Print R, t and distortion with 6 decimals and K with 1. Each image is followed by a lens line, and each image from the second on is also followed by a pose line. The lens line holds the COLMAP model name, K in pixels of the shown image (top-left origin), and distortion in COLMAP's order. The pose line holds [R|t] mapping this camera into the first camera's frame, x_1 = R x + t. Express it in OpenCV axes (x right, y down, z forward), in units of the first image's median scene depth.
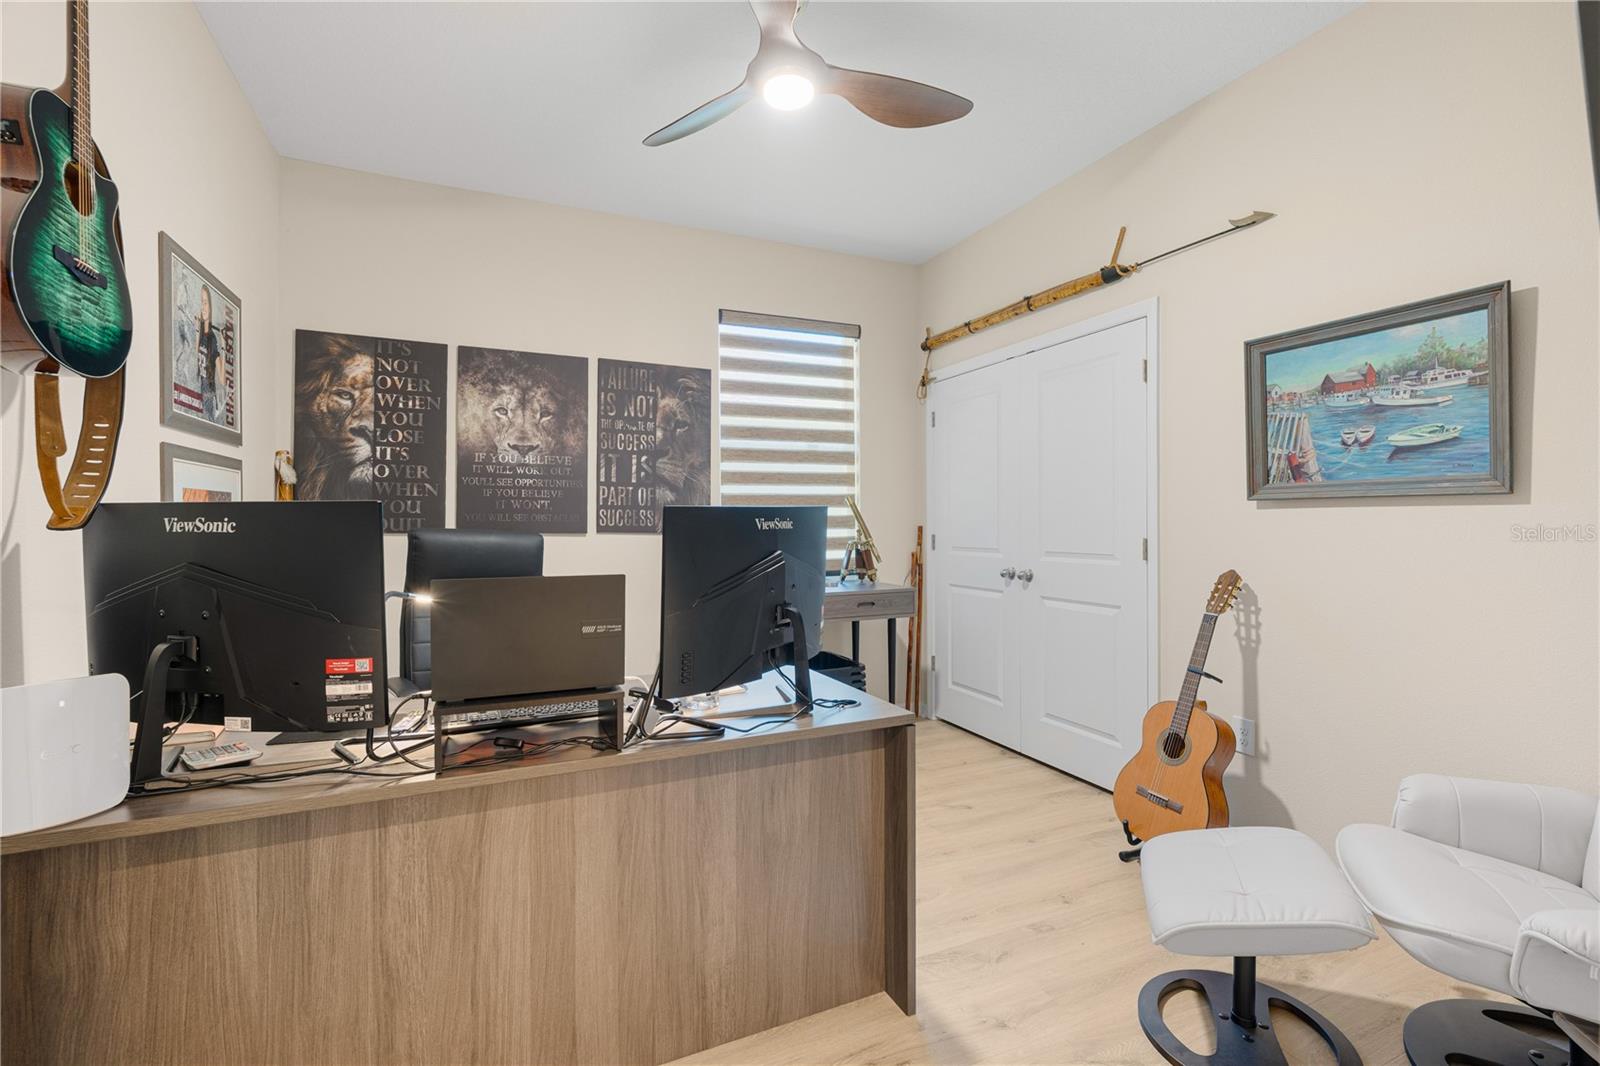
lens RADIAL K [[703.9, 0, 799.9], [0, 703.9, 519.5], [0, 0, 1]] dist [-0.004152, -0.000258]
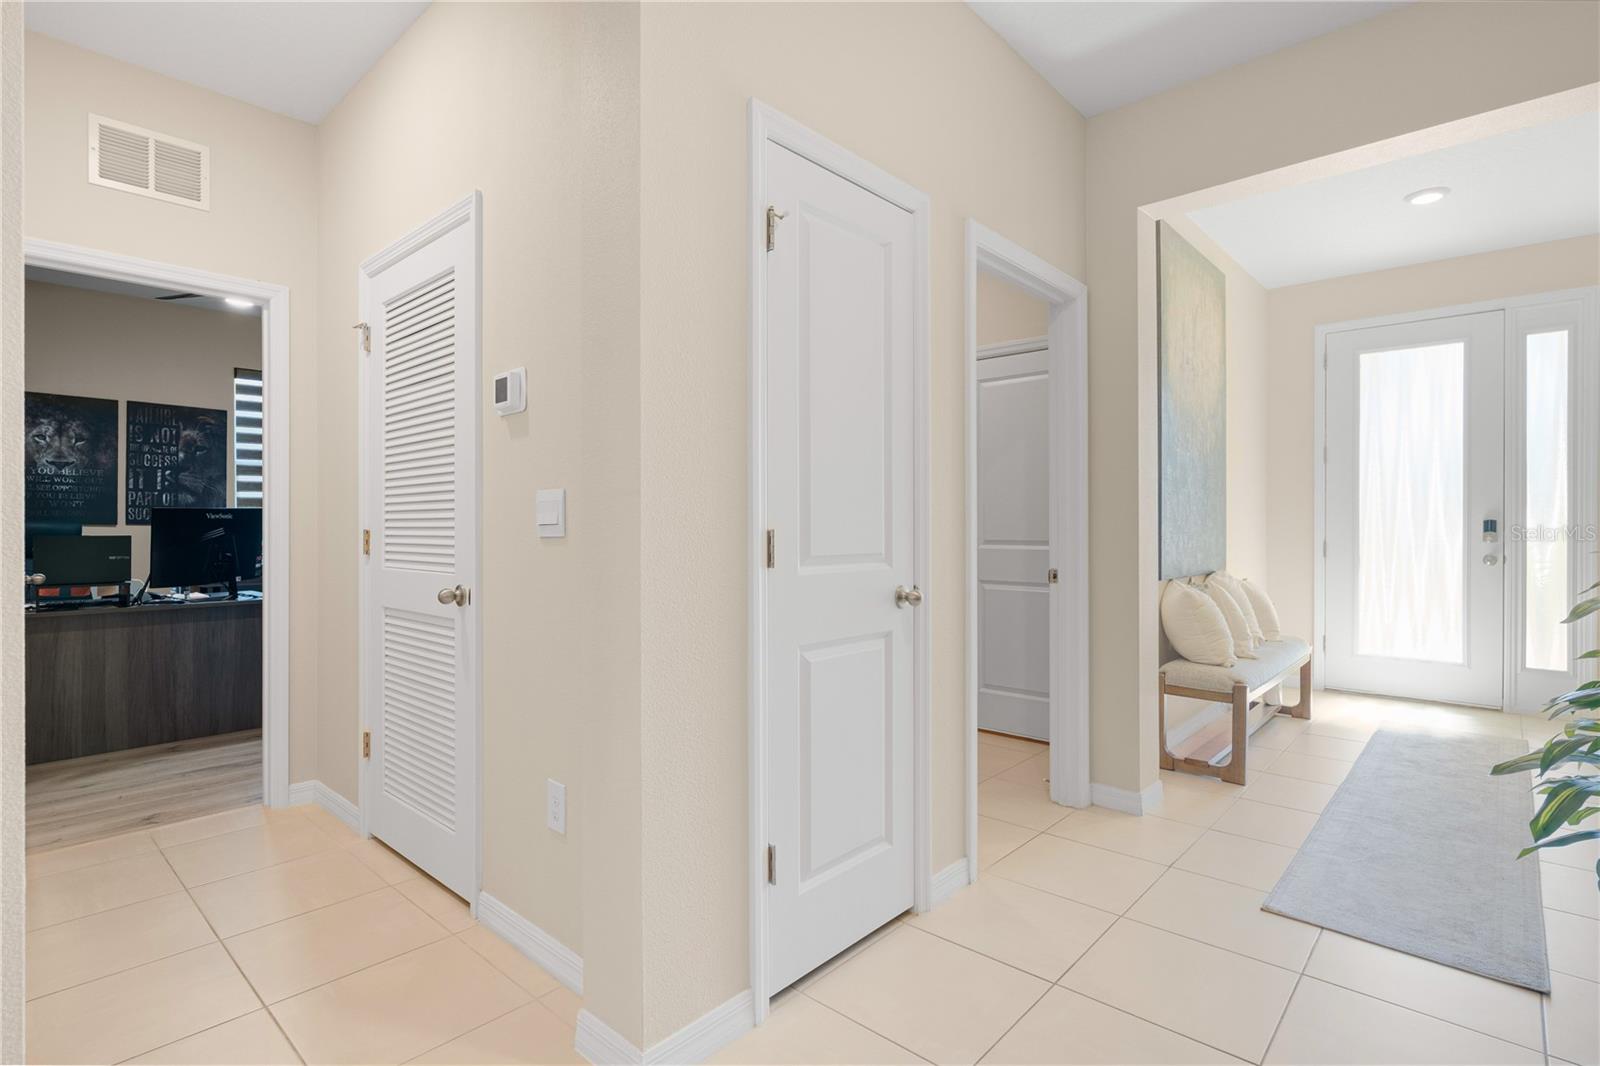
lens RADIAL K [[792.6, 0, 793.5], [0, 792.6, 525.2], [0, 0, 1]] dist [-0.001460, 0.000841]
pose [[0.919681, 0.002573, 0.392657, 0.334299], [-0.004079, 0.999987, 0.003002, 0.010737], [-0.392644, -0.004363, 0.919680, -1.034277]]
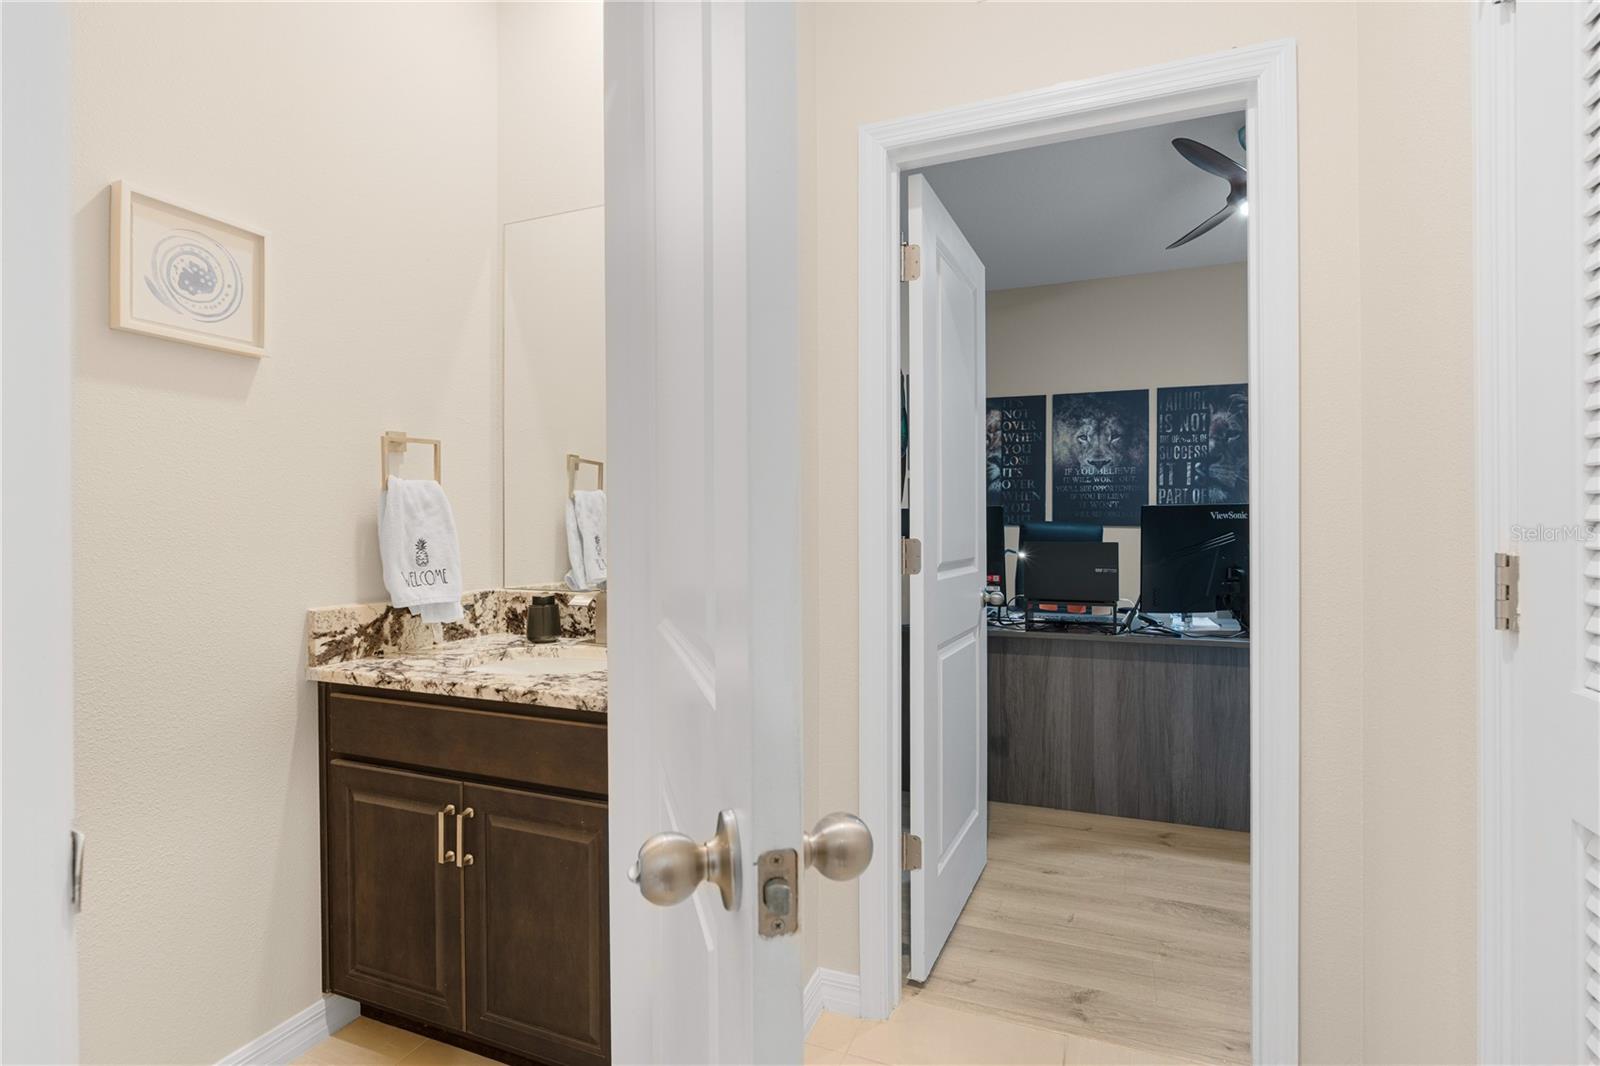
lens RADIAL K [[758.2, 0, 804.1], [0, 758.2, 524.3], [0, 0, 1]] dist [-0.008707, -0.000308]
pose [[0.694244, -0.000759, -0.719739, 0.265508], [0.005893, 0.999972, 0.004631, 0.006684], [0.719715, -0.007456, 0.694229, -0.428255]]
